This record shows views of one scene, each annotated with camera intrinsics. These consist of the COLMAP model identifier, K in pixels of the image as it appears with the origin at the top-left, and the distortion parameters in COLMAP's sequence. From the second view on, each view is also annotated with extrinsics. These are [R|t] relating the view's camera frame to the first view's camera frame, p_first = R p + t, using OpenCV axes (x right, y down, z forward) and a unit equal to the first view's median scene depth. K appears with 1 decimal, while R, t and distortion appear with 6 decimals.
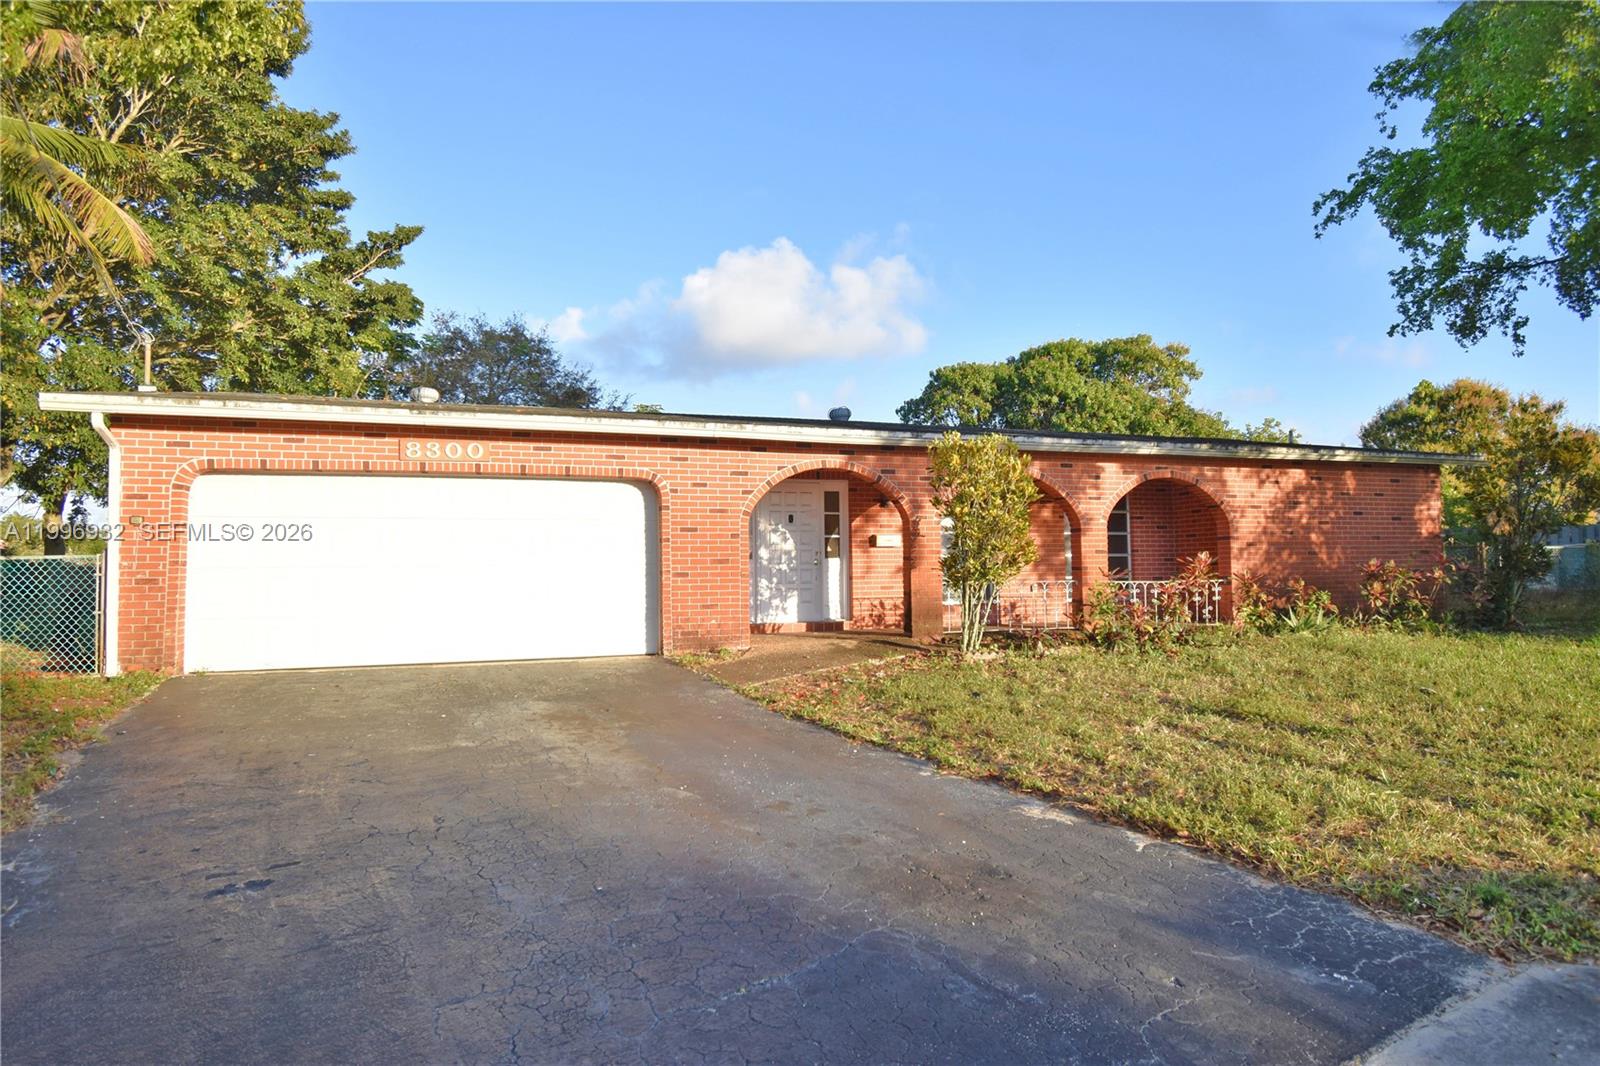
lens RADIAL K [[904.3, 0, 819.9], [0, 904.3, 550.6], [0, 0, 1]] dist [0.016221, -0.037656]
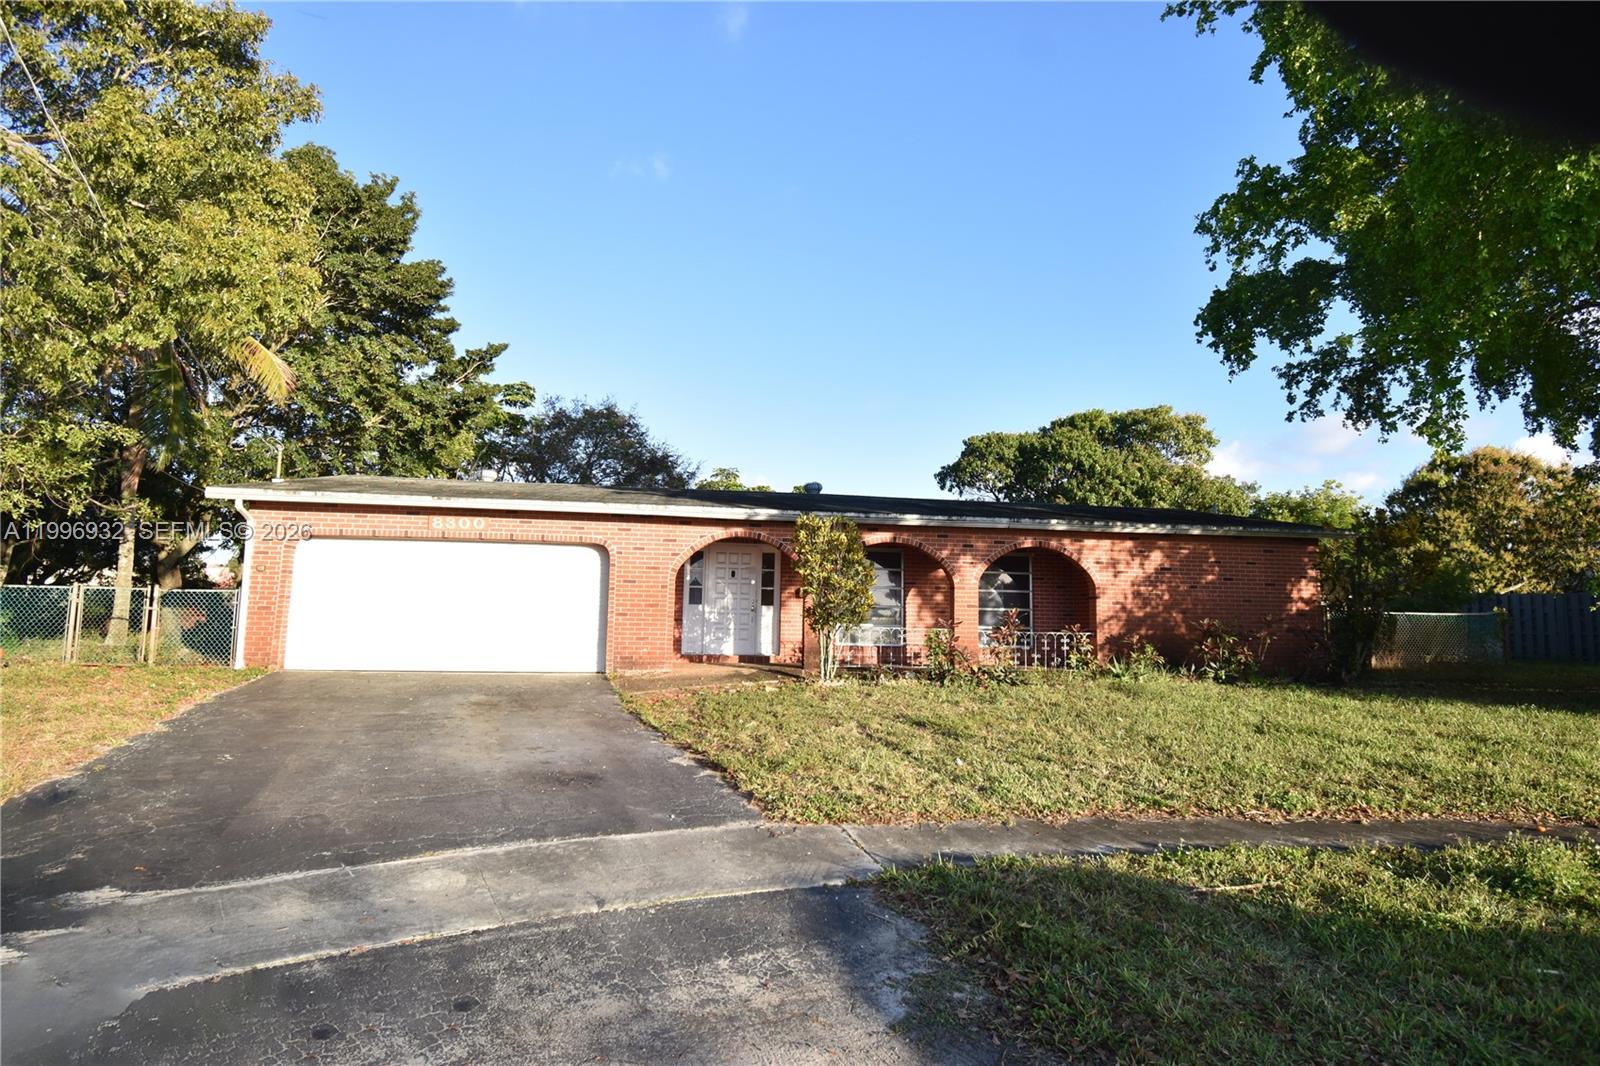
lens RADIAL K [[893.6, 0, 800.0], [0, 893.6, 533.0], [0, 0, 1]] dist [0.024965, -0.034406]
pose [[0.982860, 0.013009, -0.183893, 0.234340], [-0.026182, 0.997246, -0.069388, -0.005990], [0.182484, 0.073013, 0.980494, -0.185815]]
